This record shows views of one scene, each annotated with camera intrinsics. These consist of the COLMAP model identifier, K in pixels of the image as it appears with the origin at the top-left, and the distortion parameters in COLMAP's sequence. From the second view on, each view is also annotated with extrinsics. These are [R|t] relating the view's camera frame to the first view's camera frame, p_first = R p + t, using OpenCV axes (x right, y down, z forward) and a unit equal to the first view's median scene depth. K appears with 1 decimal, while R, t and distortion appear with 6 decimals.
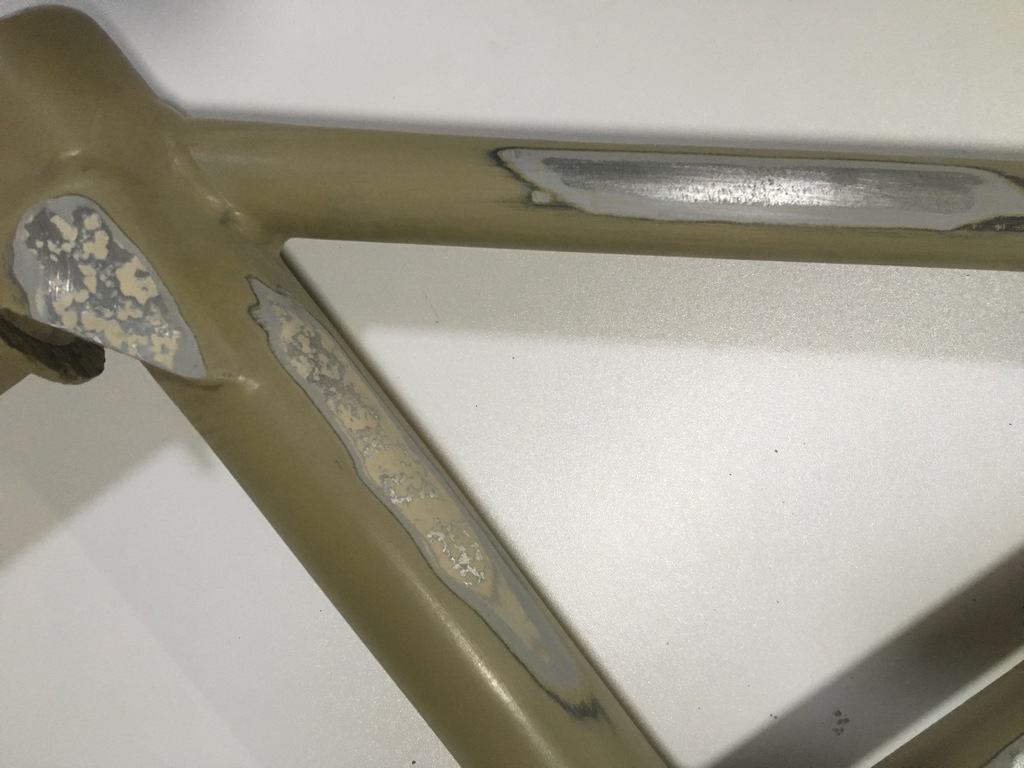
lens RADIAL K [[865.4, 0, 516.0], [0, 865.4, 390.0], [0, 0, 1]] dist [0.086029, -0.037519]
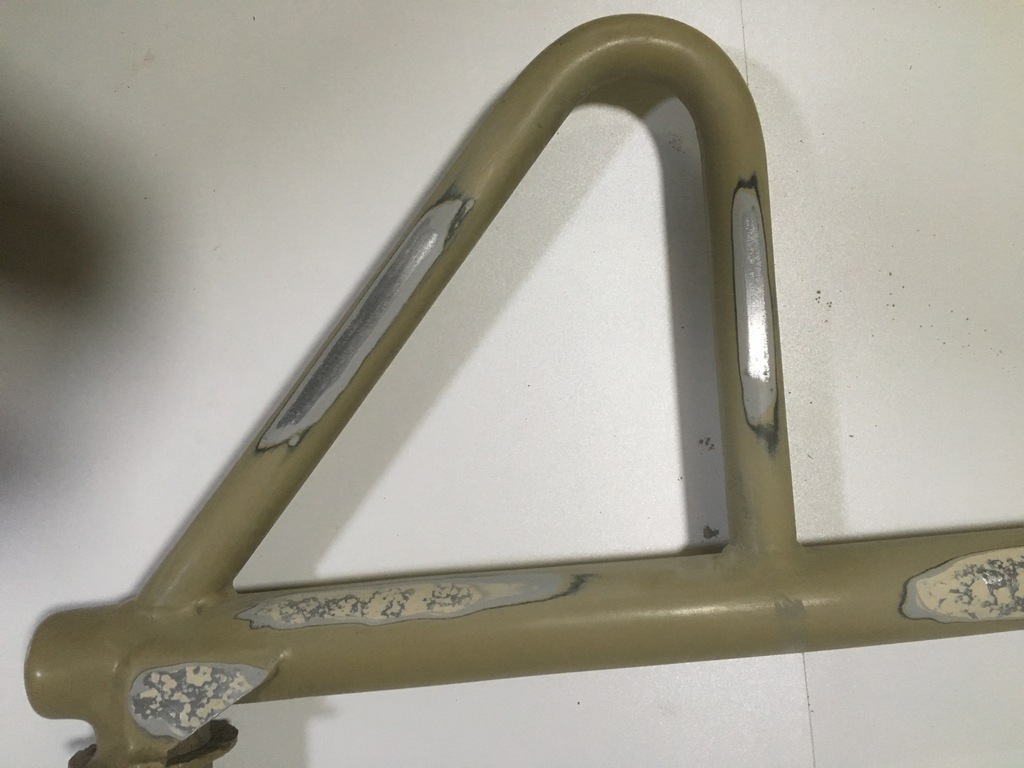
lens RADIAL K [[865.4, 0, 511.6], [0, 865.4, 387.6], [0, 0, 1]] dist [0.086029, -0.037519]
pose [[0.535358, -0.843362, 0.046177, 0.264544], [0.843754, 0.531523, -0.074588, 0.205242], [0.038361, 0.078894, 0.996145, -0.670309]]
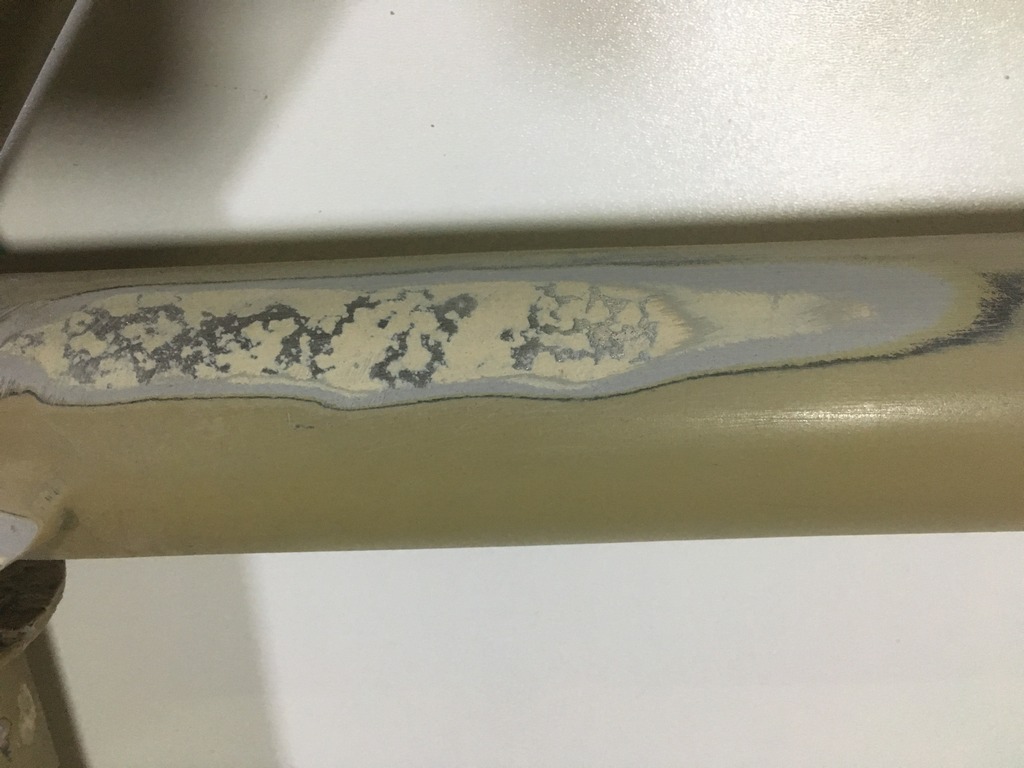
lens RADIAL K [[862.2, 0, 515.5], [0, 862.2, 389.9], [0, 0, 1]] dist [0.055706, -0.040611]
pose [[0.555033, -0.749547, -0.360719, 0.075750], [0.823364, 0.556746, 0.110022, 0.120790], [0.118362, -0.358069, 0.926162, 0.529655]]
